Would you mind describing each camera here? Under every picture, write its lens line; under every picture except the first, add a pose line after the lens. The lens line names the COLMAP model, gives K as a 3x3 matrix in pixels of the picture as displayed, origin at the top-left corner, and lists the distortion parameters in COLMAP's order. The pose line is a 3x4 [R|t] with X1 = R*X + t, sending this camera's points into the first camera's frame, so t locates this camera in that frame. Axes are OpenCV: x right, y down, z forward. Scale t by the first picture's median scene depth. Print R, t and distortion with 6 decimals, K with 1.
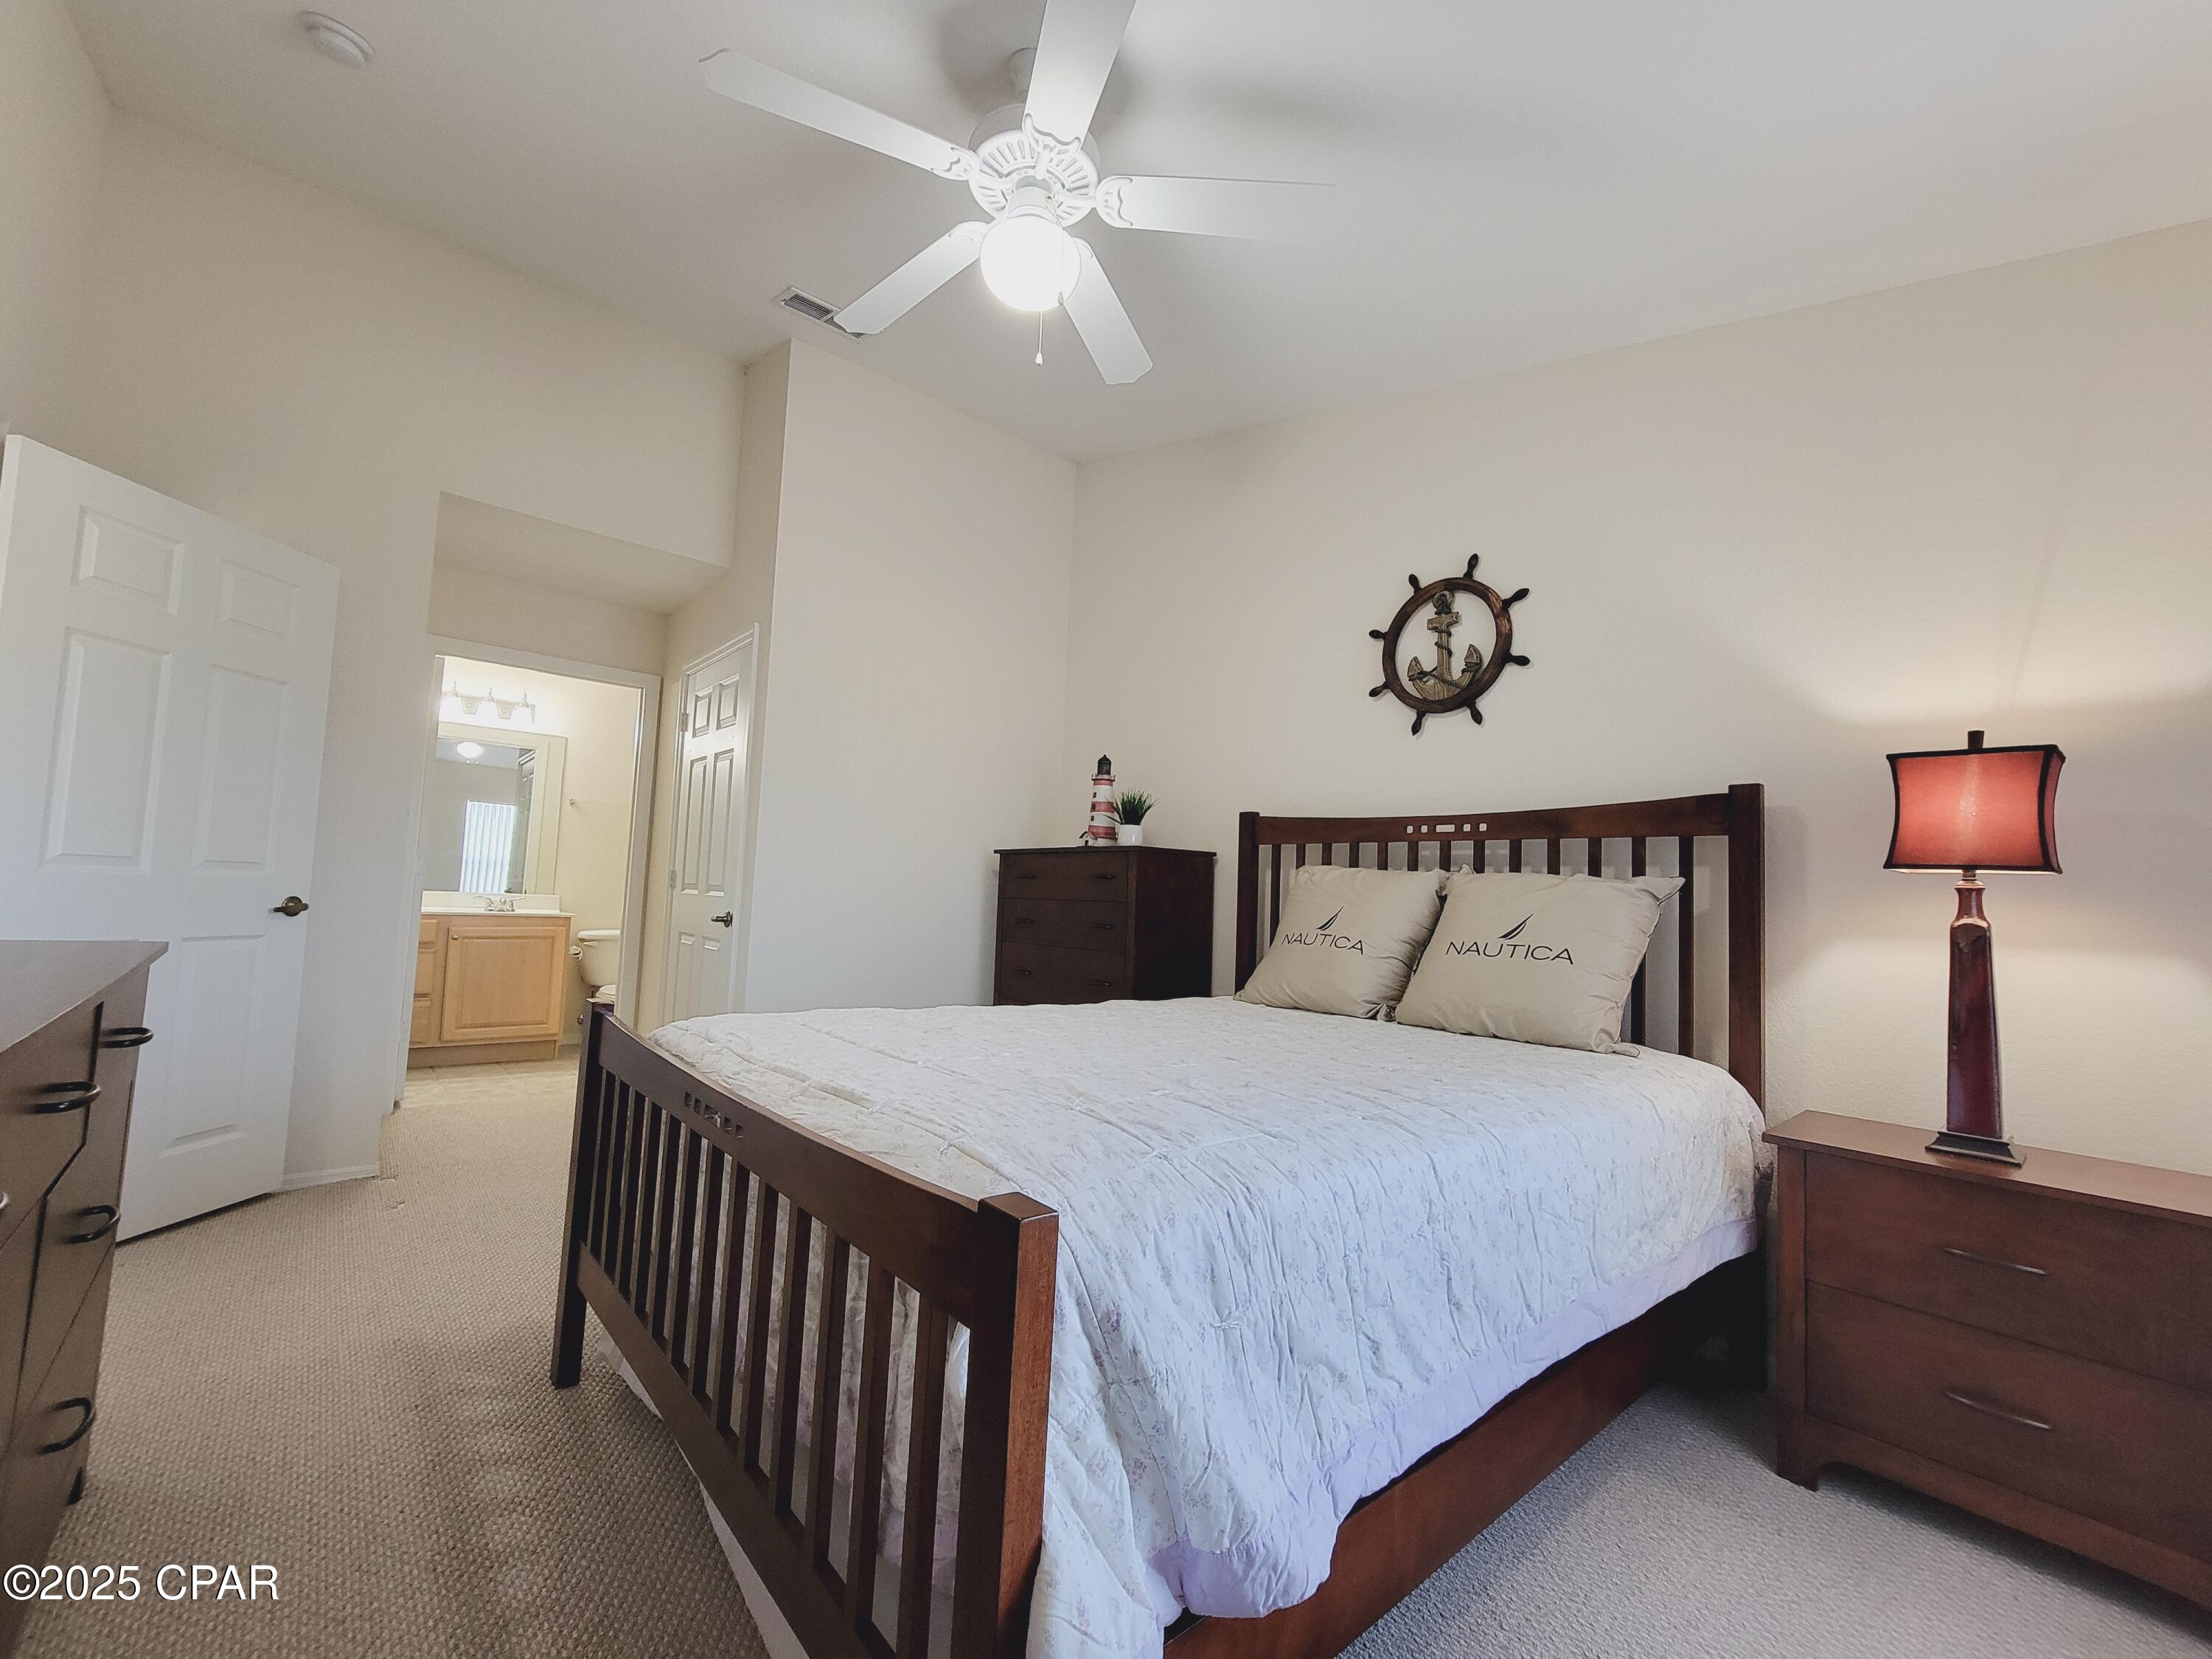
lens RADIAL K [[905.9, 0, 1112.2], [0, 905.9, 848.3], [0, 0, 1]] dist [-0.000680, -0.000126]
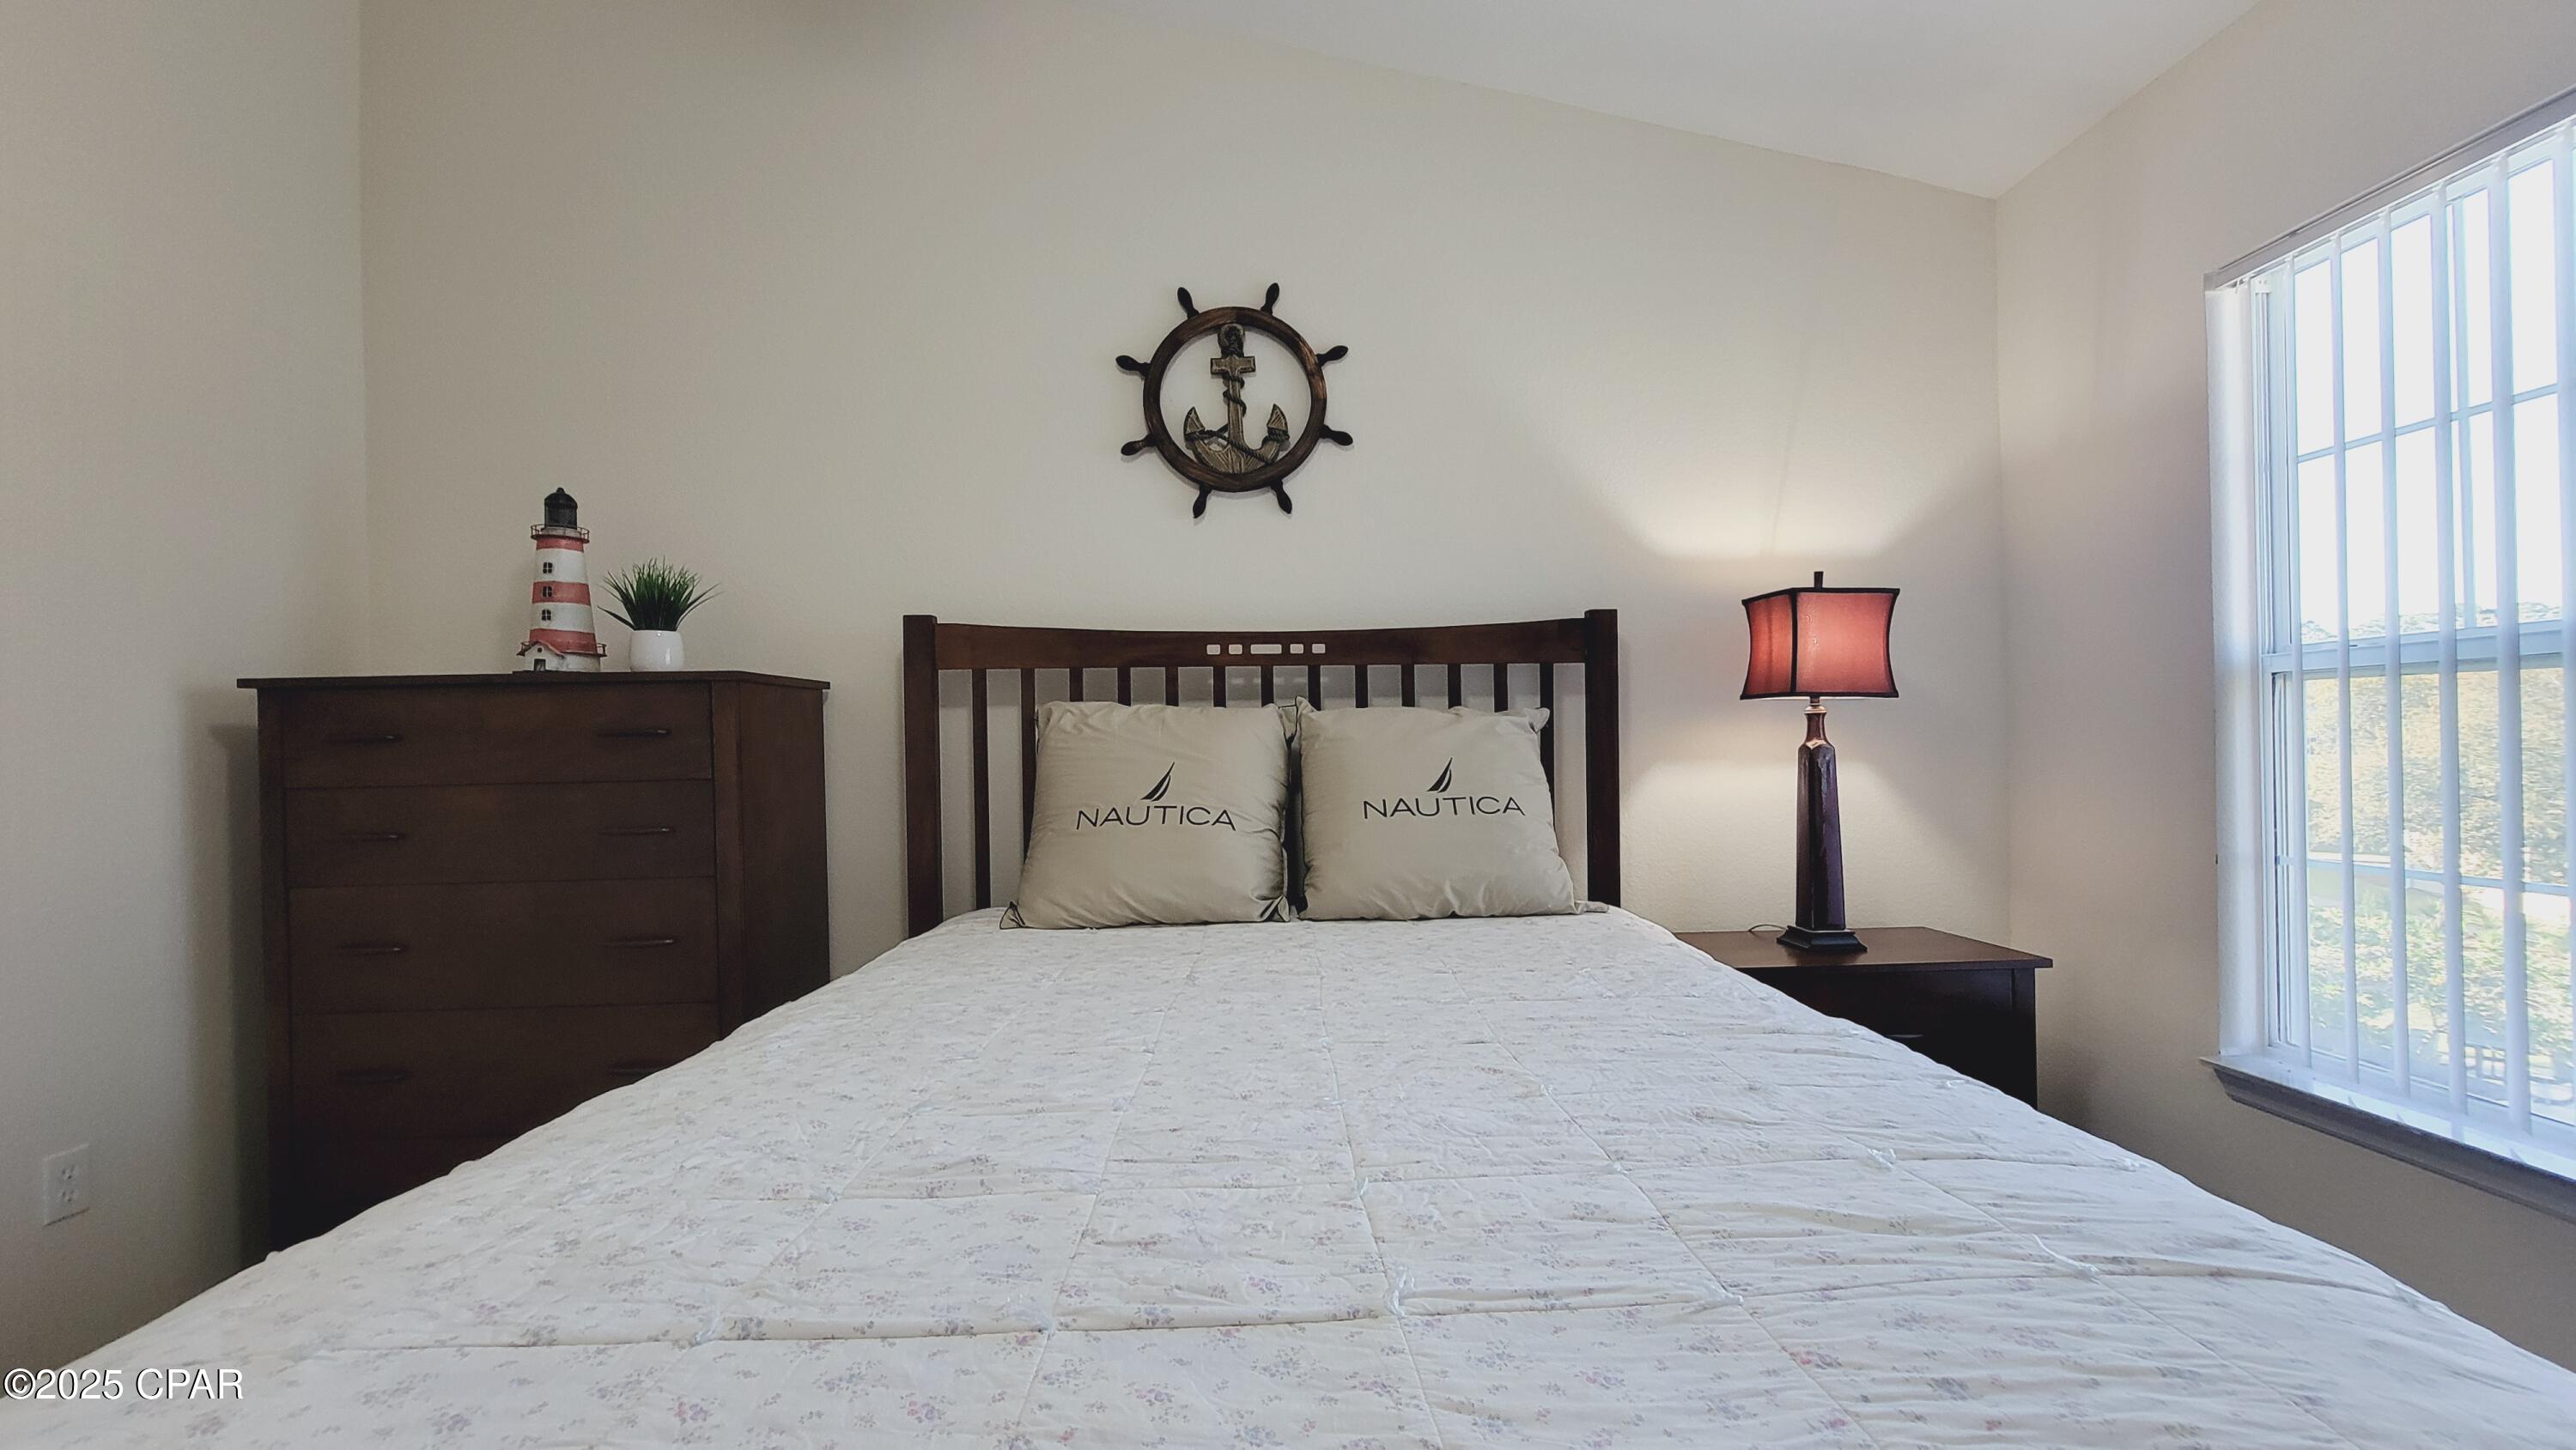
lens RADIAL K [[1060.1, 0, 1296.2], [0, 1060.1, 742.9], [0, 0, 1]] dist [-0.001816, 0.000999]
pose [[0.626377, -0.054047, 0.777644, -0.295435], [-0.002289, 0.997462, 0.071169, -0.006947], [-0.779517, -0.046359, 0.624664, 0.420813]]
